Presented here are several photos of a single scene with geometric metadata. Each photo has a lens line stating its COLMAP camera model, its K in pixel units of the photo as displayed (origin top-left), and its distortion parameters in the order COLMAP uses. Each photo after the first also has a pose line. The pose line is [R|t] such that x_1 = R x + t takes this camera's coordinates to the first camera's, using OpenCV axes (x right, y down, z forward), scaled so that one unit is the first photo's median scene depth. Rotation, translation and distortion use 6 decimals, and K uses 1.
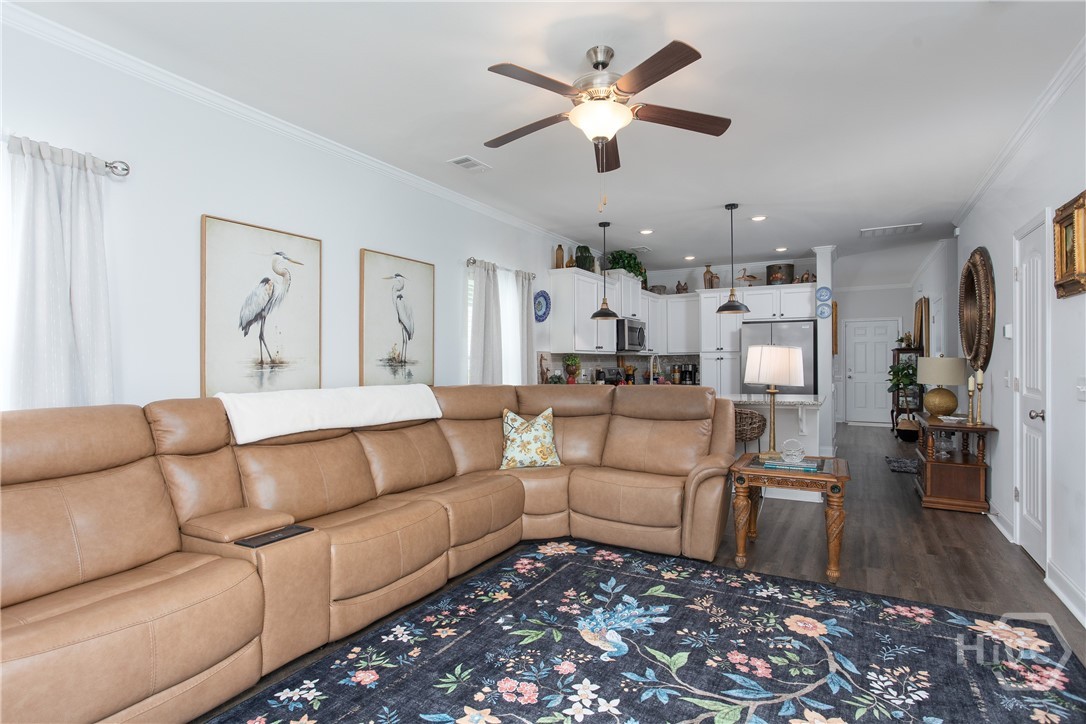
lens RADIAL K [[539.5, 0, 544.2], [0, 539.5, 362.2], [0, 0, 1]] dist [-0.045342, 0.001824]
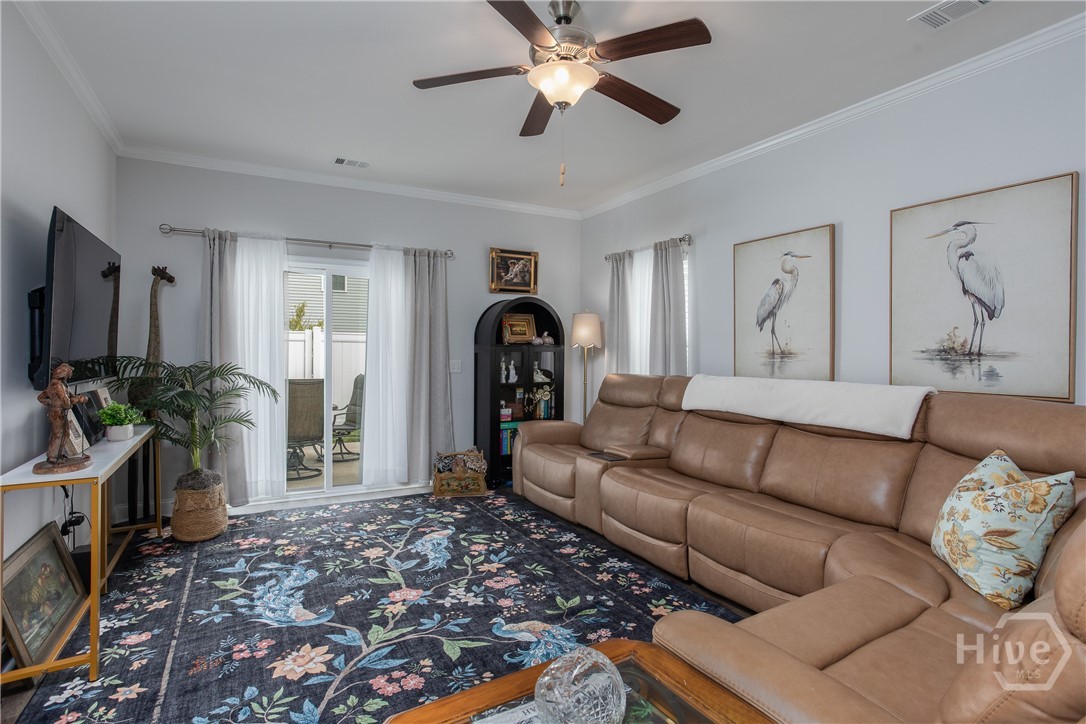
lens RADIAL K [[539.5, 0, 545.4], [0, 539.5, 355.3], [0, 0, 1]] dist [-0.045342, 0.001824]
pose [[-0.504657, 0.011139, -0.863248, 1.065883], [0.002091, 0.999930, 0.011680, -0.014704], [0.863318, 0.004090, -0.504644, 1.713059]]
